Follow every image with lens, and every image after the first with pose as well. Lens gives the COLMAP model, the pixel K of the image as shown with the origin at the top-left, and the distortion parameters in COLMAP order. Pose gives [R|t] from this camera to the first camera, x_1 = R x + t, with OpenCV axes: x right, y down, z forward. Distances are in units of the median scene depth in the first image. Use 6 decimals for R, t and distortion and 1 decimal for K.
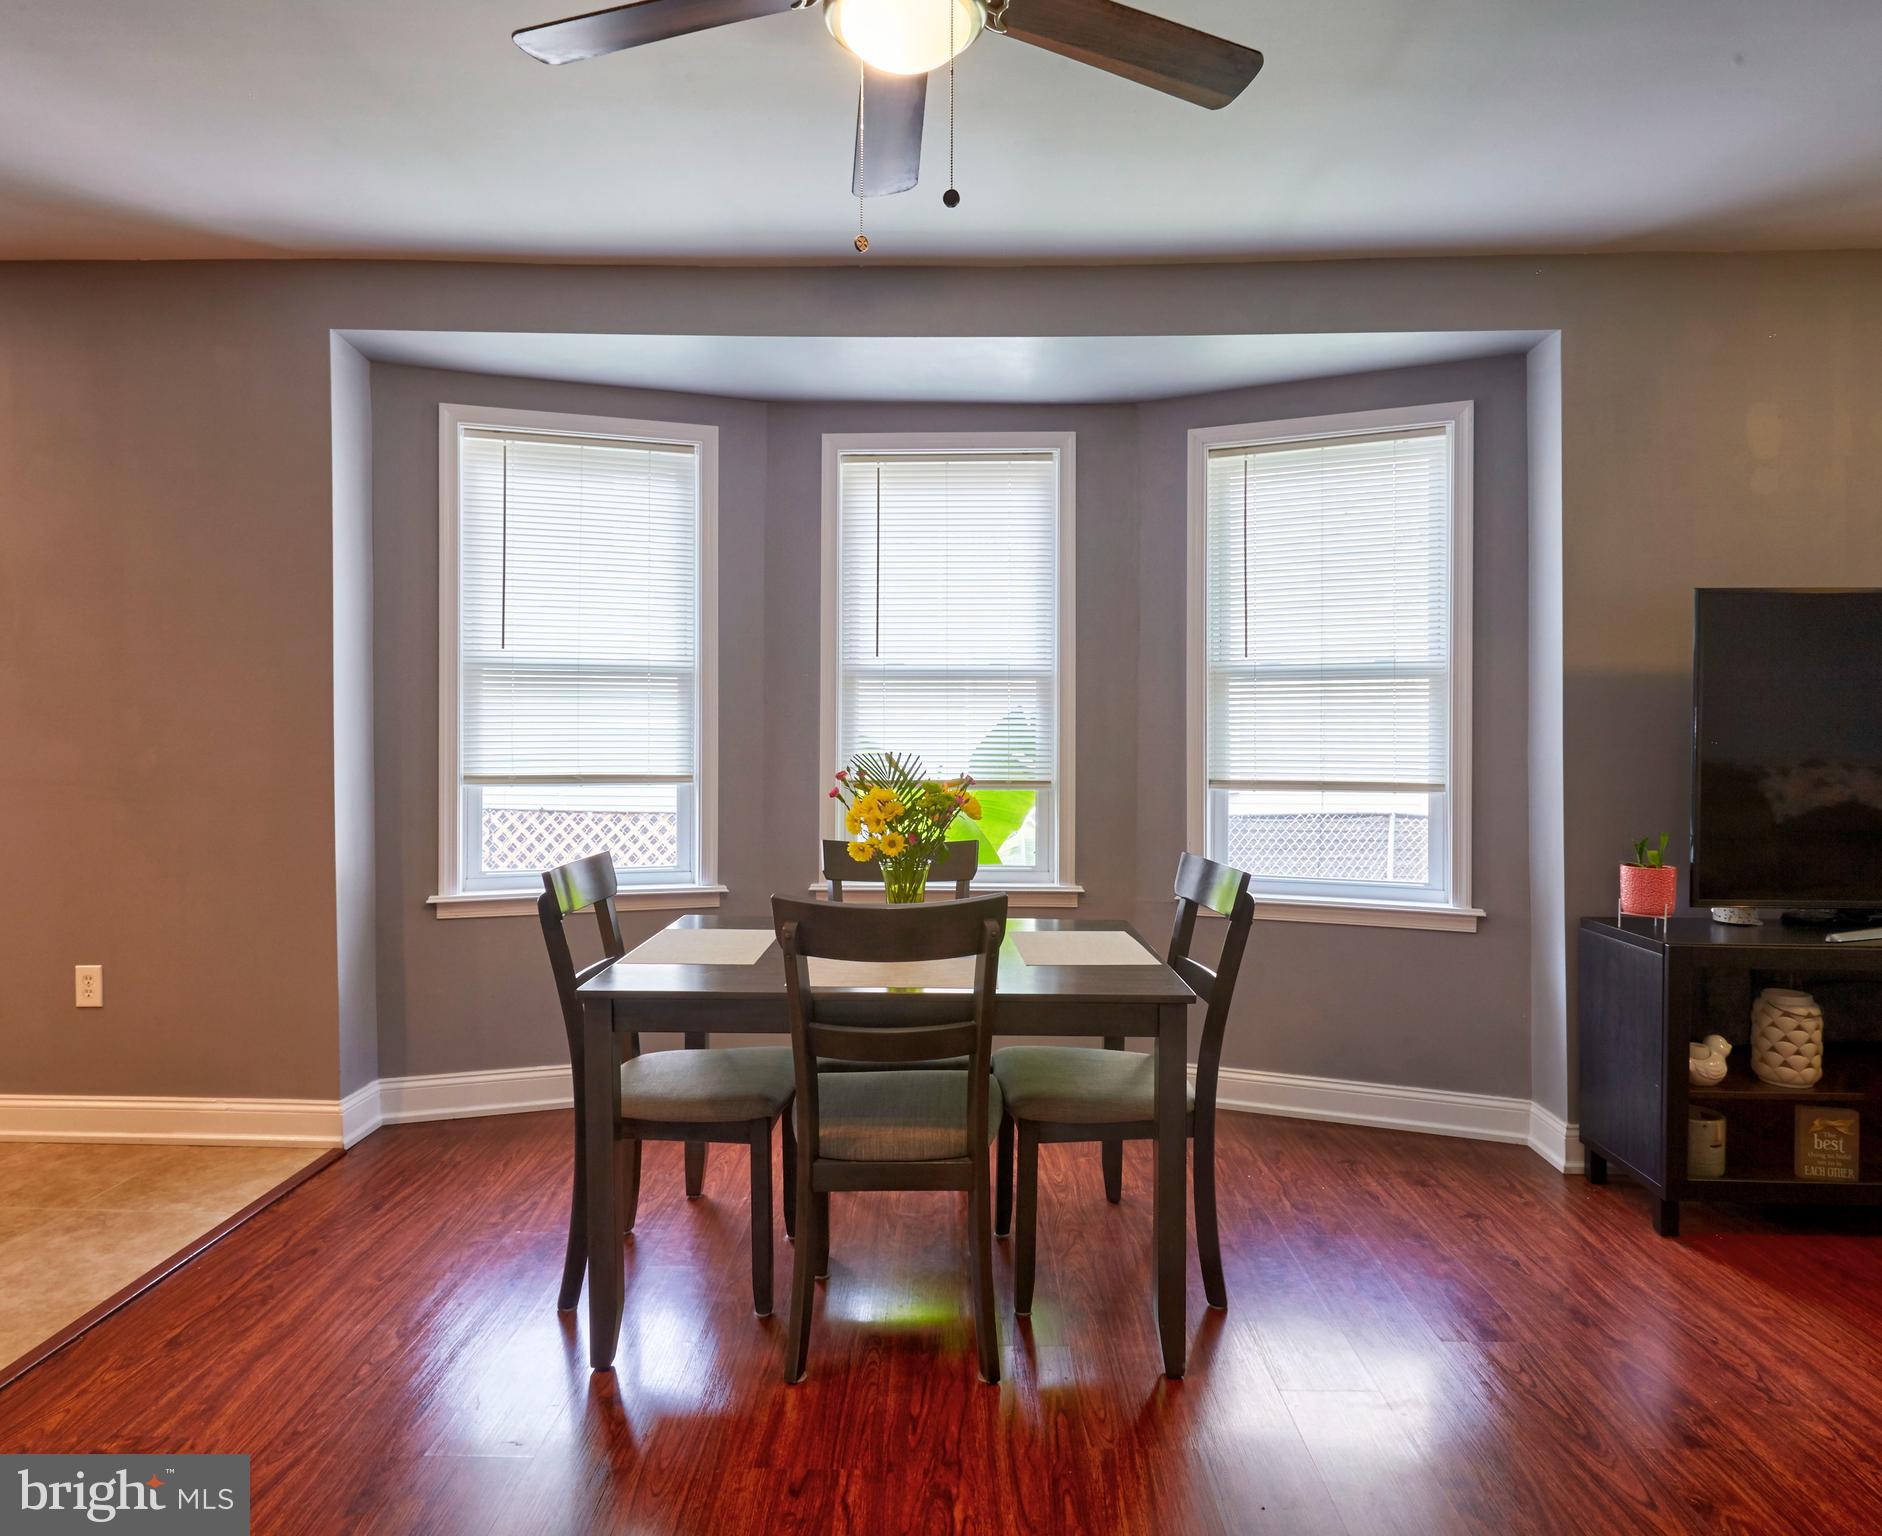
lens RADIAL K [[1122.7, 0, 906.5], [0, 1122.7, 735.0], [0, 0, 1]] dist [-0.000787, 0.000812]
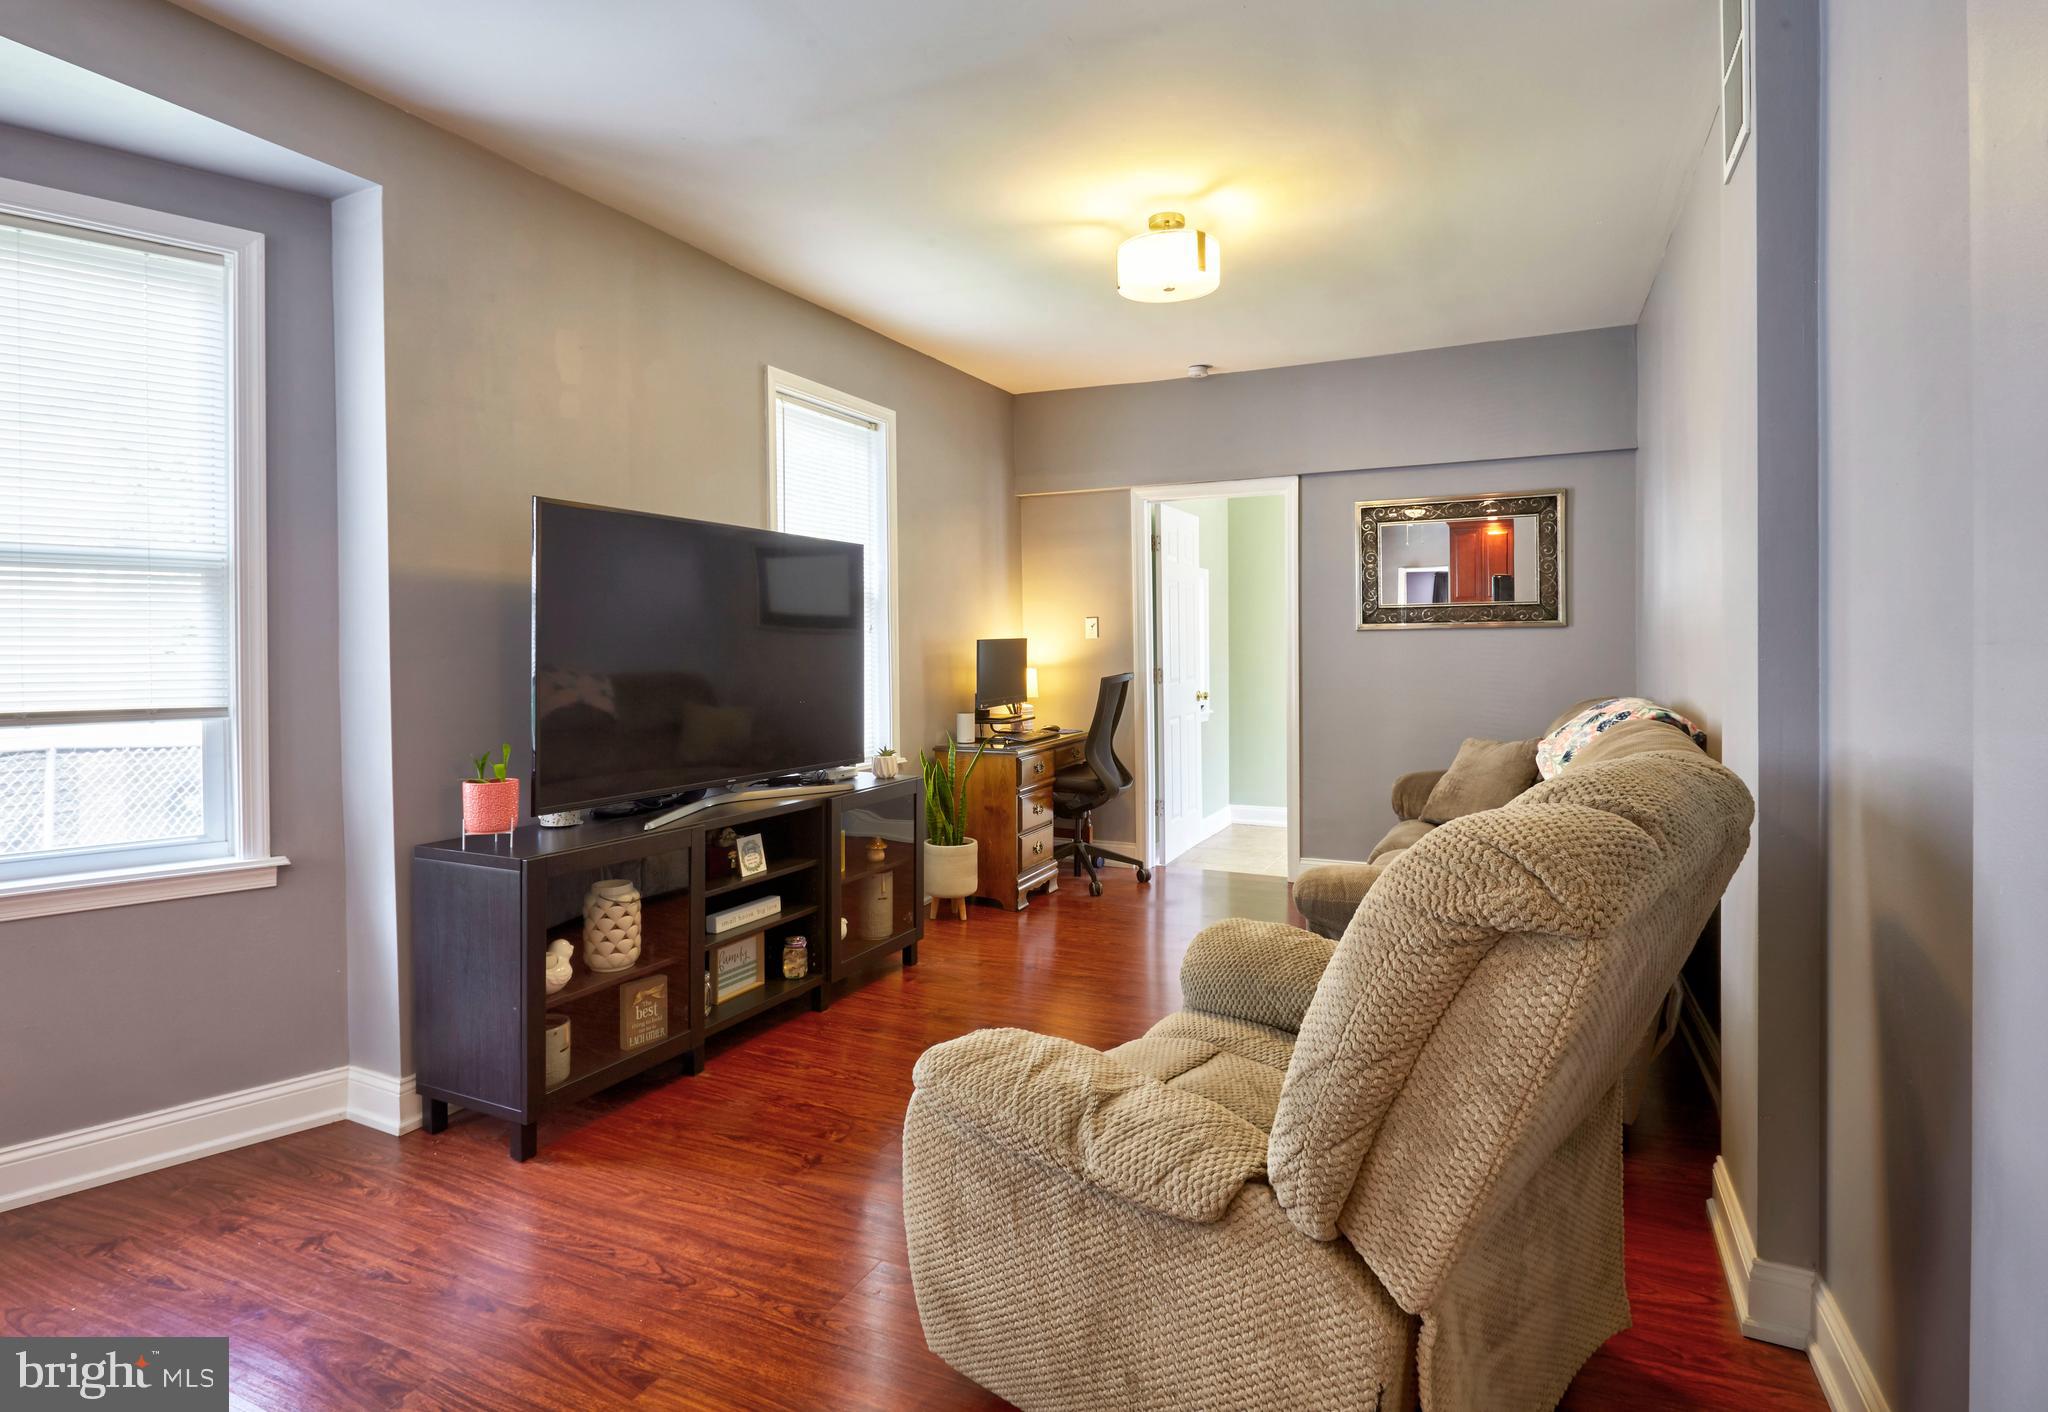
lens RADIAL K [[1064.2, 0, 1045.3], [0, 1064.2, 655.9], [0, 0, 1]] dist [0.006156, -0.004290]
pose [[0.376519, -0.010466, 0.926350, -0.002529], [0.005576, 0.999944, 0.009031, 0.004789], [-0.926392, 0.001765, 0.376557, 0.228907]]
